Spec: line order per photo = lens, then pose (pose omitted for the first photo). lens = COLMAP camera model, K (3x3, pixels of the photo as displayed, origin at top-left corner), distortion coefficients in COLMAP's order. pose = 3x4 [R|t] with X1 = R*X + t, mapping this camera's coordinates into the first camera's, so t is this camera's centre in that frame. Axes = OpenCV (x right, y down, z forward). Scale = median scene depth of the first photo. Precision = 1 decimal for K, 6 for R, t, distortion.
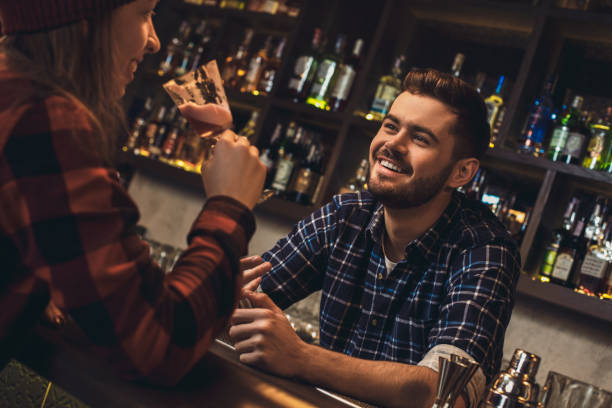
lens RADIAL K [[906.4, 0, 315.4], [0, 906.4, 202.1], [0, 0, 1]] dist [-0.149610, 0.093782]
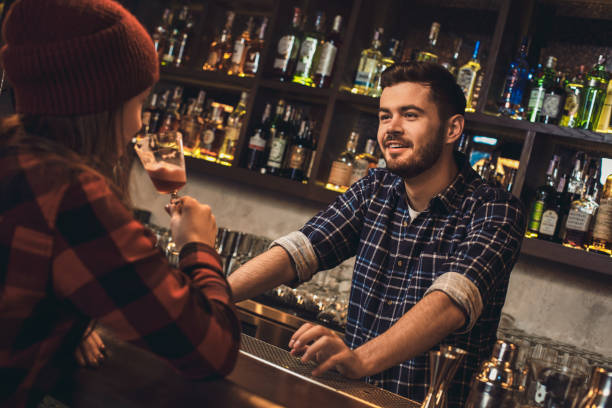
lens RADIAL K [[906.4, 0, 315.4], [0, 906.4, 202.1], [0, 0, 1]] dist [-0.149610, 0.093782]
pose [[0.995434, -0.095421, -0.002405, 0.005560], [0.095377, 0.993349, 0.064504, -0.037471], [-0.003767, -0.064439, 0.997915, -0.042656]]
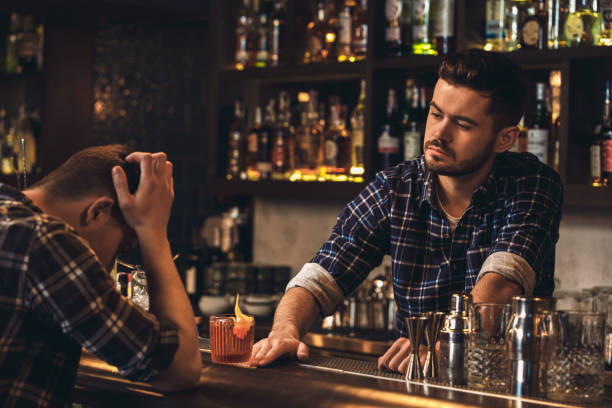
lens RADIAL K [[1827.5, 0, 306.0], [0, 1827.5, 204.0], [0, 0, 1]] dist [-0.105844, 1.051727]
pose [[0.917018, -0.315182, -0.244413, 0.255085], [0.322147, 0.946613, -0.012029, 0.002264], [0.235156, -0.067706, 0.969596, -0.561848]]
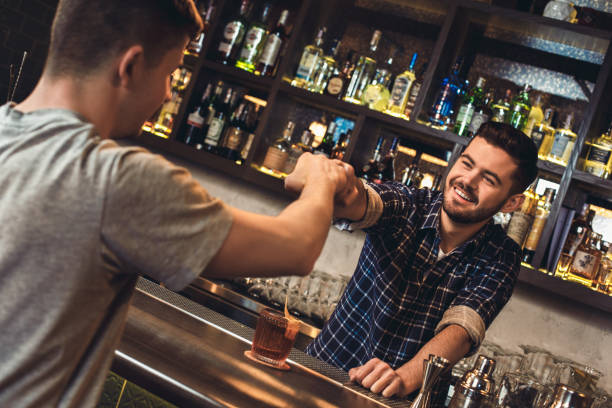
lens RADIAL K [[906.4, 0, 315.4], [0, 906.4, 202.1], [0, 0, 1]] dist [-0.149610, 0.093782]
pose [[0.987169, -0.005929, 0.159566, -0.092539], [-0.015249, 0.991242, 0.131171, -0.093237], [-0.158947, -0.131921, 0.978434, -0.113839]]
